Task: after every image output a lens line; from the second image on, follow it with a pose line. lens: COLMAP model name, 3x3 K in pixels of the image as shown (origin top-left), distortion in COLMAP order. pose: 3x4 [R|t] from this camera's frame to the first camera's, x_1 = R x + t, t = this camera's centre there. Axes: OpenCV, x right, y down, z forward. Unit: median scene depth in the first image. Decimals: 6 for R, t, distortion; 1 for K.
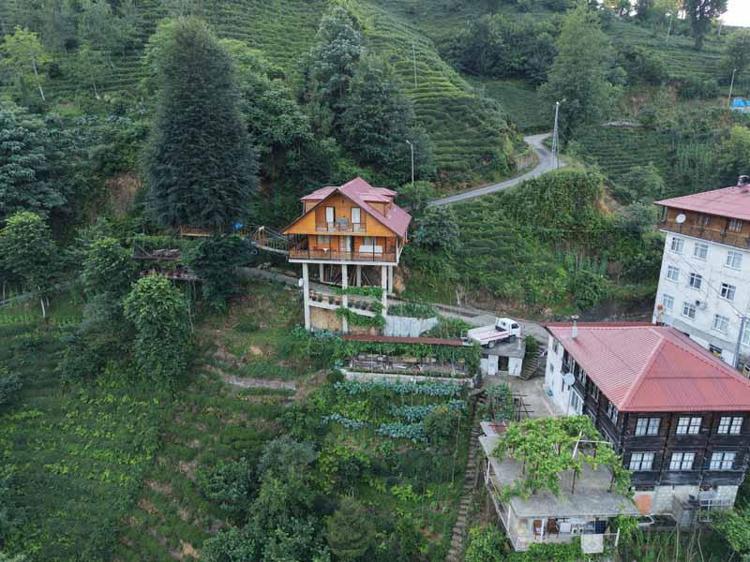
lens RADIAL K [[518.5, 0, 376.8], [0, 518.5, 283.3], [0, 0, 1]] dist [0.030673, -0.020591]
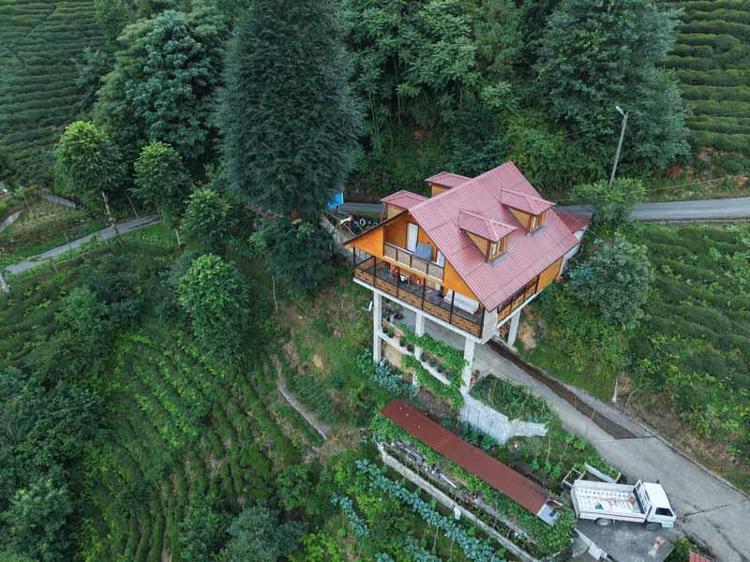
lens RADIAL K [[518.5, 0, 371.6], [0, 518.5, 277.3], [0, 0, 1]] dist [0.030673, -0.020591]
pose [[0.815251, 0.300546, -0.495014, 0.194348], [-0.164756, 0.939835, 0.299276, -0.244962], [0.555177, -0.162429, 0.815718, 0.375954]]
